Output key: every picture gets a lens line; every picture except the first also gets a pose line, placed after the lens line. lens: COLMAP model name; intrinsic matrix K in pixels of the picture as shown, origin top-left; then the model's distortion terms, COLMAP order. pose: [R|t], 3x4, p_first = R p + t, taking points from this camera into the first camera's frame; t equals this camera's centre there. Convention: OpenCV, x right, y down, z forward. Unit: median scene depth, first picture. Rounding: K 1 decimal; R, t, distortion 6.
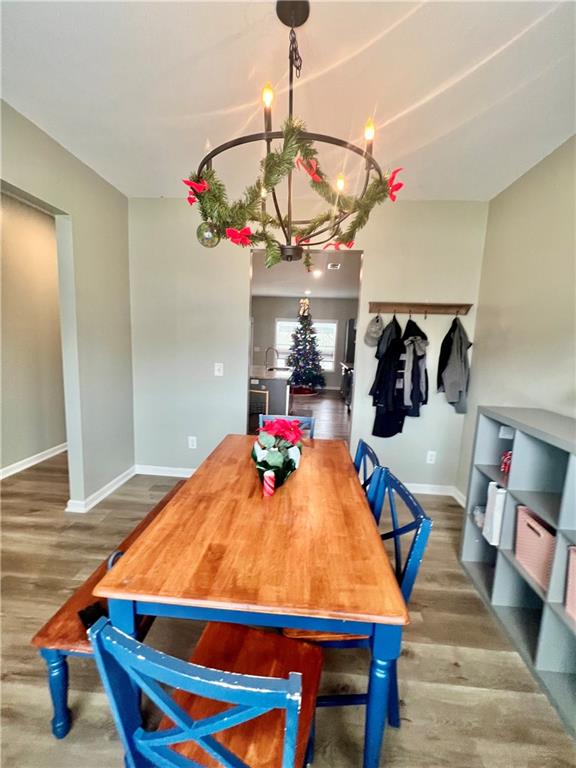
lens RADIAL K [[307.2, 0, 289.4], [0, 307.2, 380.5], [0, 0, 1]] dist [-0.000775, -0.000093]
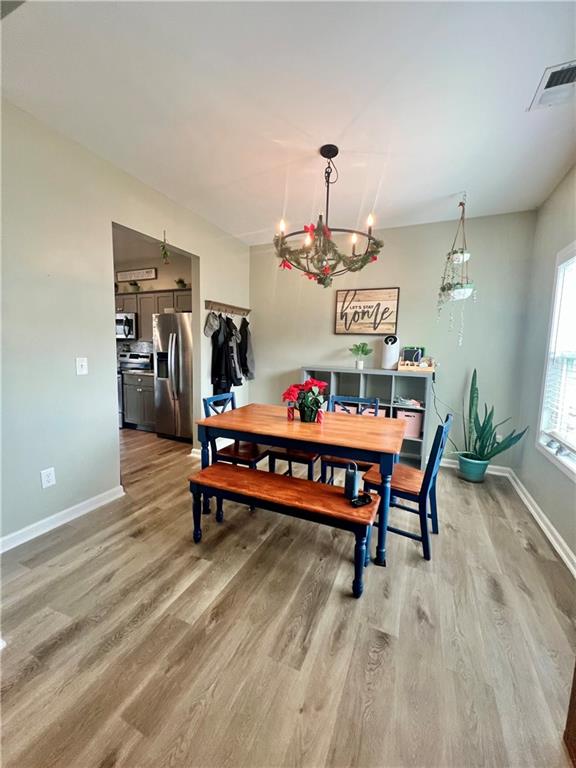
lens RADIAL K [[305.1, 0, 287.5], [0, 305.1, 381.0], [0, 0, 1]] dist [-0.000780, -0.000065]
pose [[0.340888, -0.131834, 0.930814, -0.280056], [0.111938, 0.988767, 0.099047, -0.006173], [-0.933416, 0.070429, 0.351815, 0.097937]]
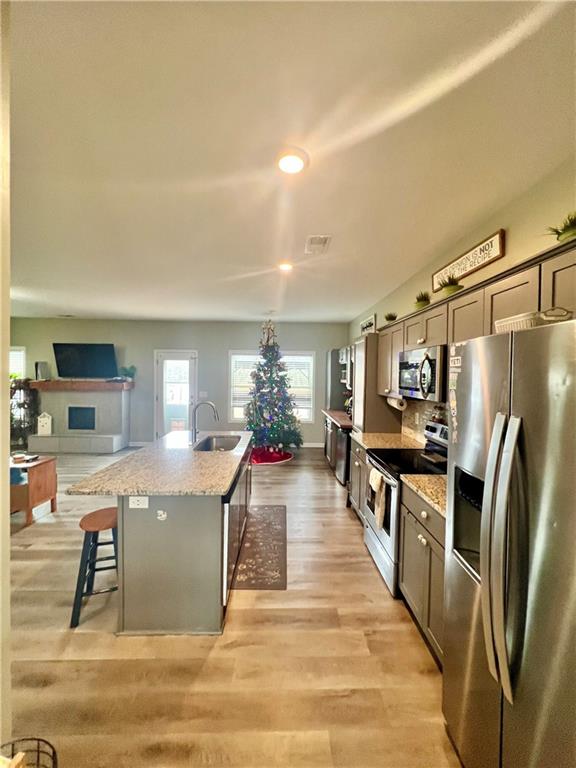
lens RADIAL K [[305.1, 0, 287.5], [0, 305.1, 381.0], [0, 0, 1]] dist [-0.000780, -0.000065]
pose [[0.995609, -0.027695, 0.089413, 0.027113], [0.037280, 0.993519, -0.107377, -0.056432], [-0.085860, 0.110238, 0.990190, 0.324548]]
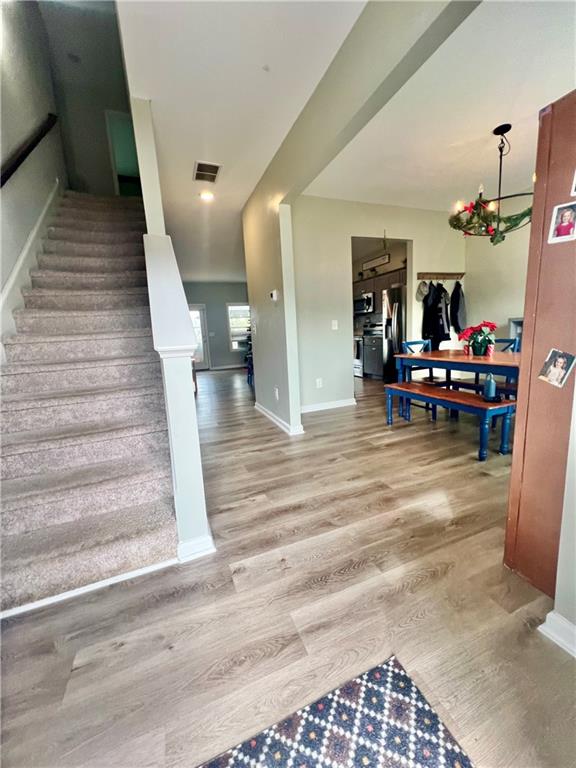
lens RADIAL K [[305.1, 0, 287.5], [0, 305.1, 381.0], [0, 0, 1]] dist [-0.000780, -0.000065]
pose [[0.898049, -0.160168, 0.409700, -0.373115], [0.149624, 0.987046, 0.057903, 0.036712], [-0.413667, 0.009301, 0.910381, -0.053632]]
